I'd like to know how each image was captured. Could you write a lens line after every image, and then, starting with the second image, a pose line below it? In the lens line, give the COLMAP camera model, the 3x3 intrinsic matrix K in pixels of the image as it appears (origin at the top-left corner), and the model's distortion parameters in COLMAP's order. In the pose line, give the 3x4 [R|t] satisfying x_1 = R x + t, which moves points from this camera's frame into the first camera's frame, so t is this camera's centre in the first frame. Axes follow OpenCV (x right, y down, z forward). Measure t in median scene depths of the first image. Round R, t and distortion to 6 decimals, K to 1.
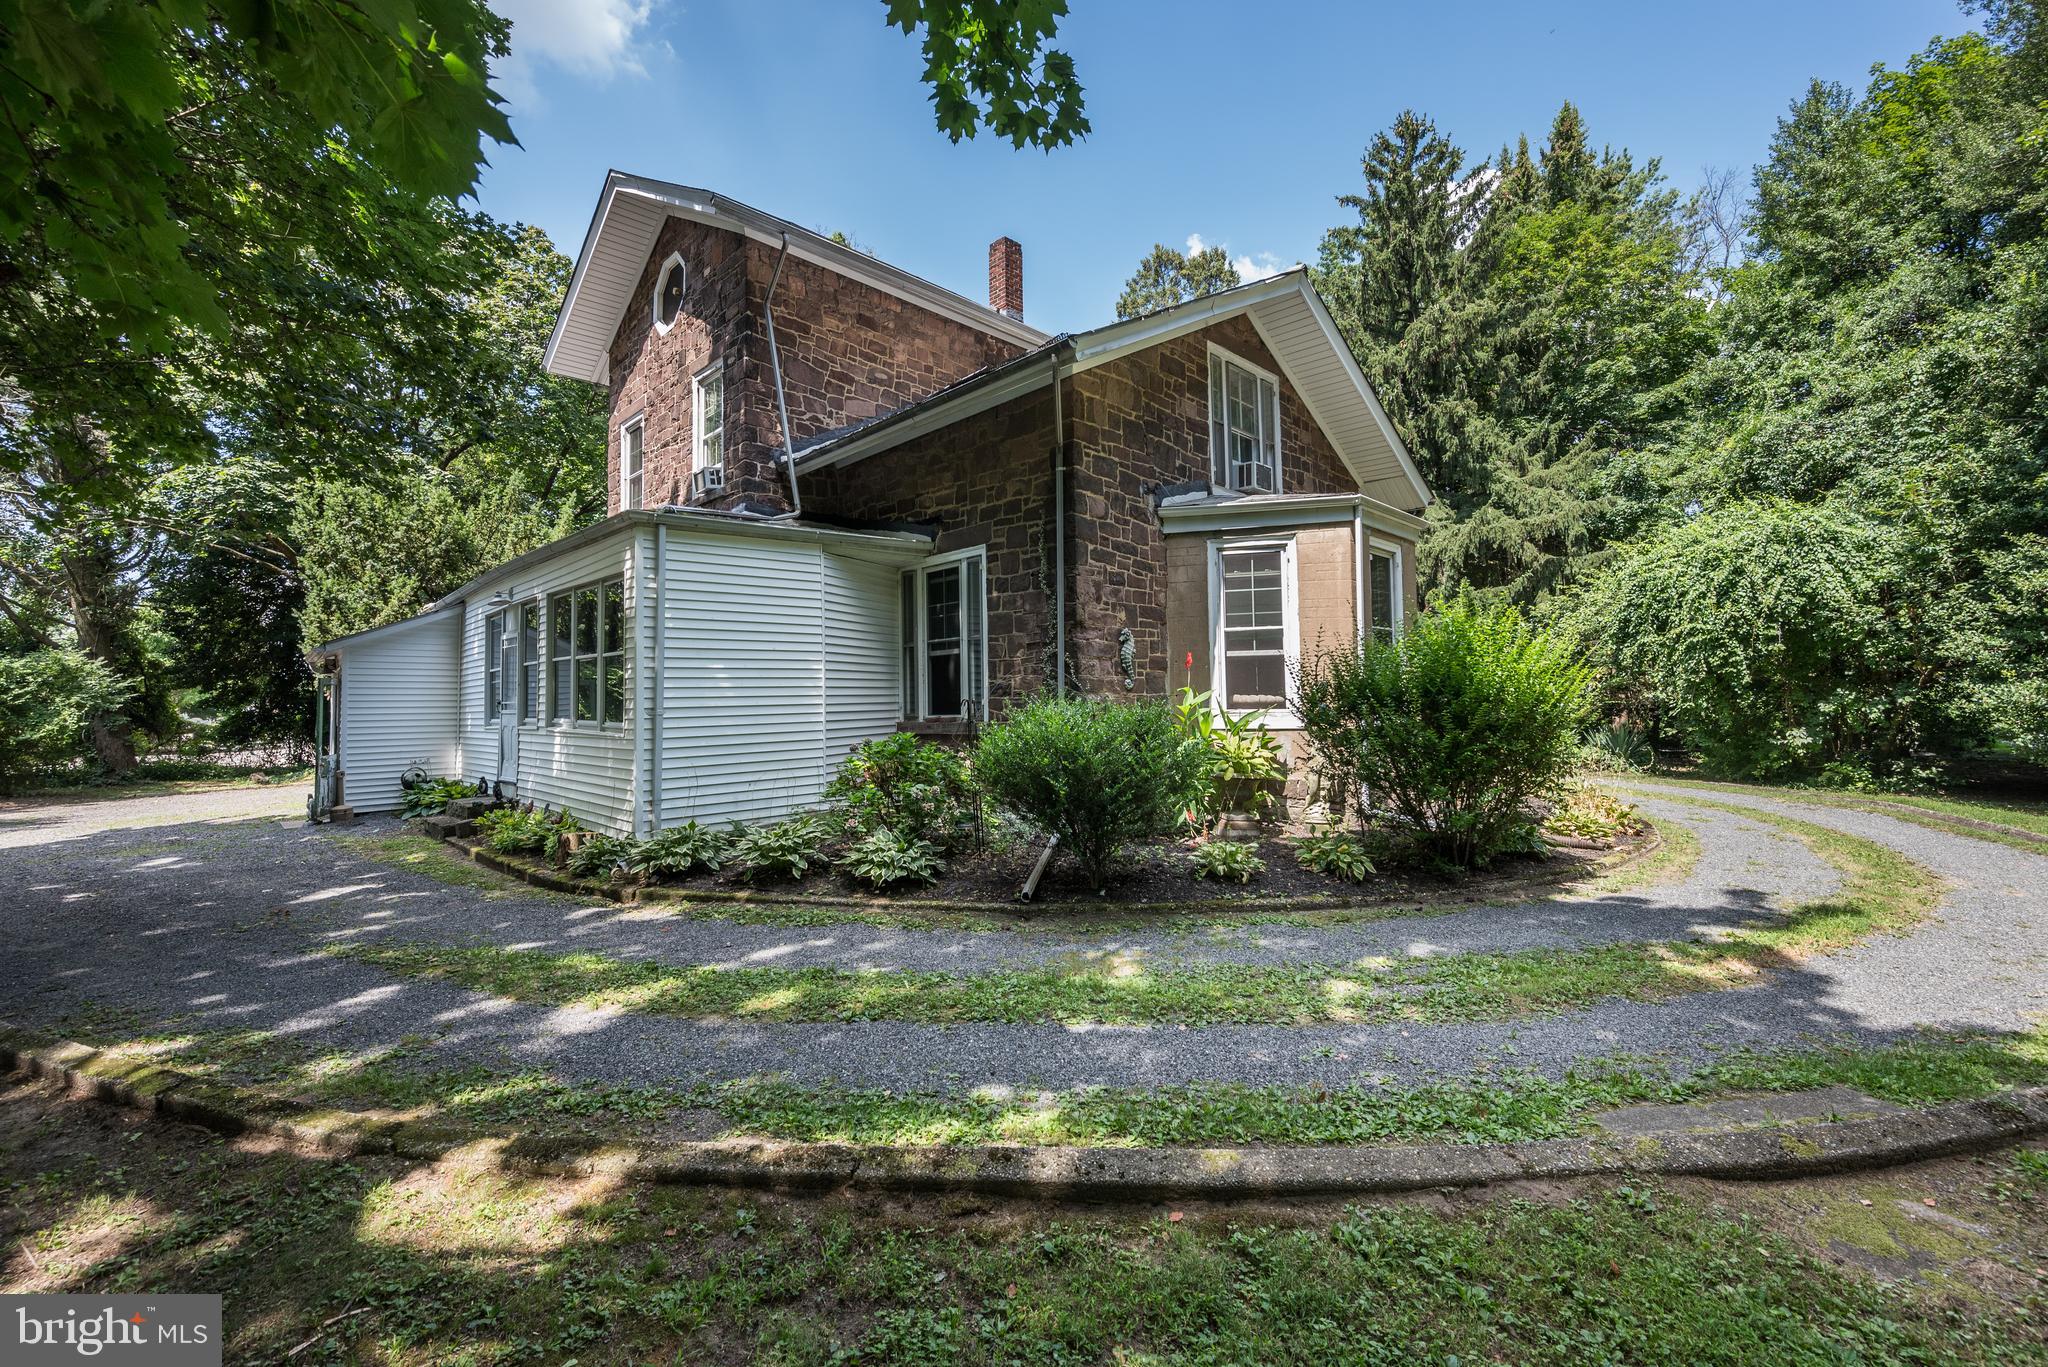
lens RADIAL K [[841.5, 0, 1022.7], [0, 841.5, 675.5], [0, 0, 1]] dist [0.002227, 0.000179]
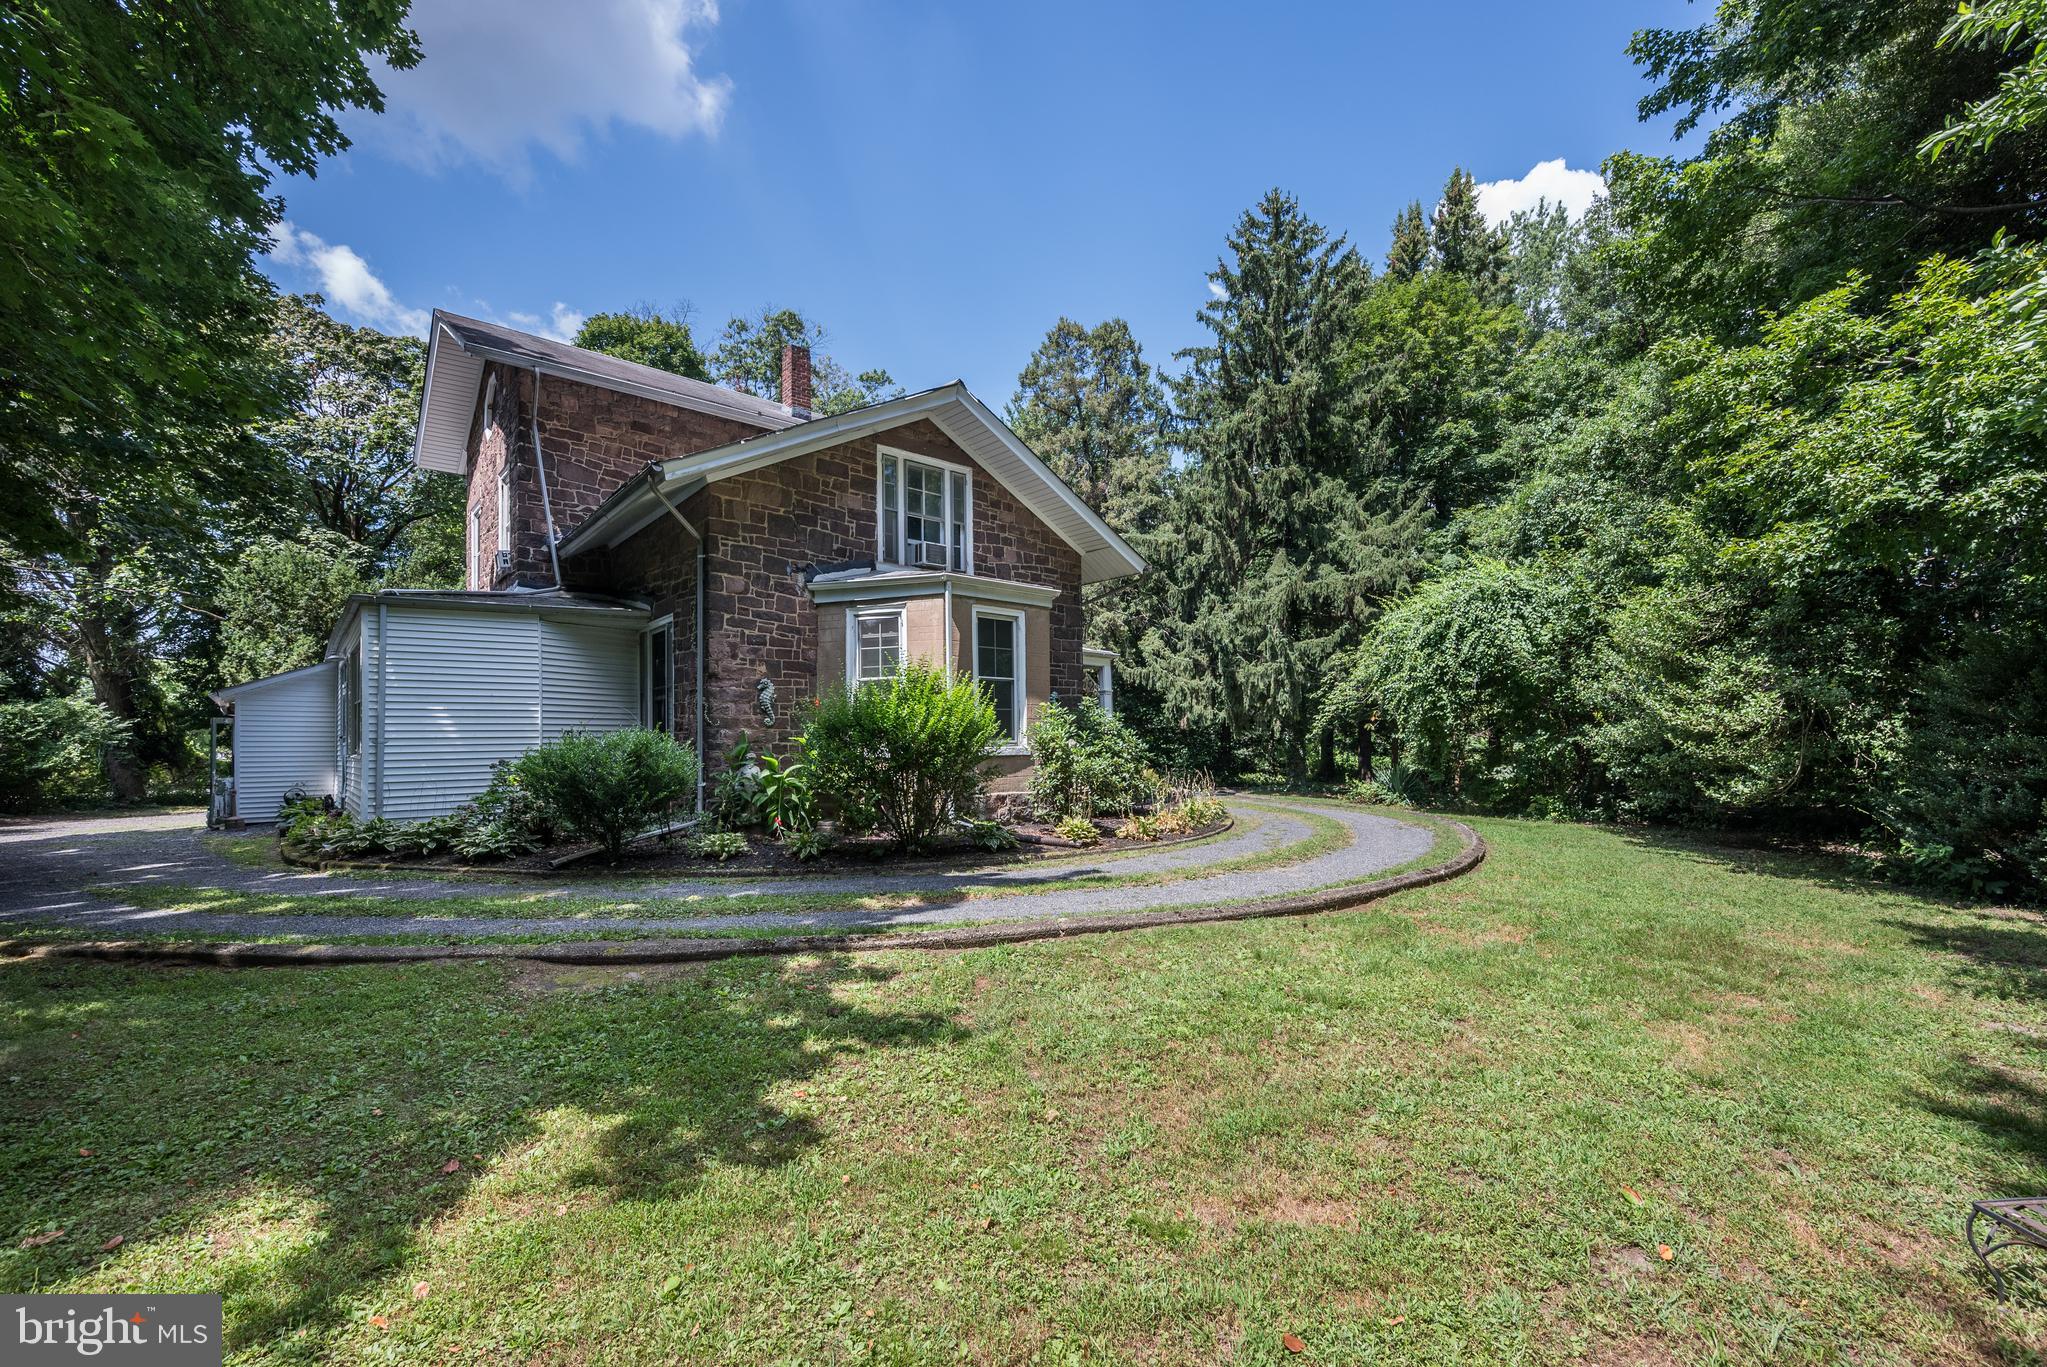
lens RADIAL K [[841.1, 0, 1040.1], [0, 841.1, 742.6], [0, 0, 1]] dist [0.002227, 0.000179]
pose [[0.998405, 0.002103, -0.056420, 0.482339], [-0.000718, 0.999698, 0.024556, 0.007903], [0.056455, -0.024477, 0.998105, -0.207766]]
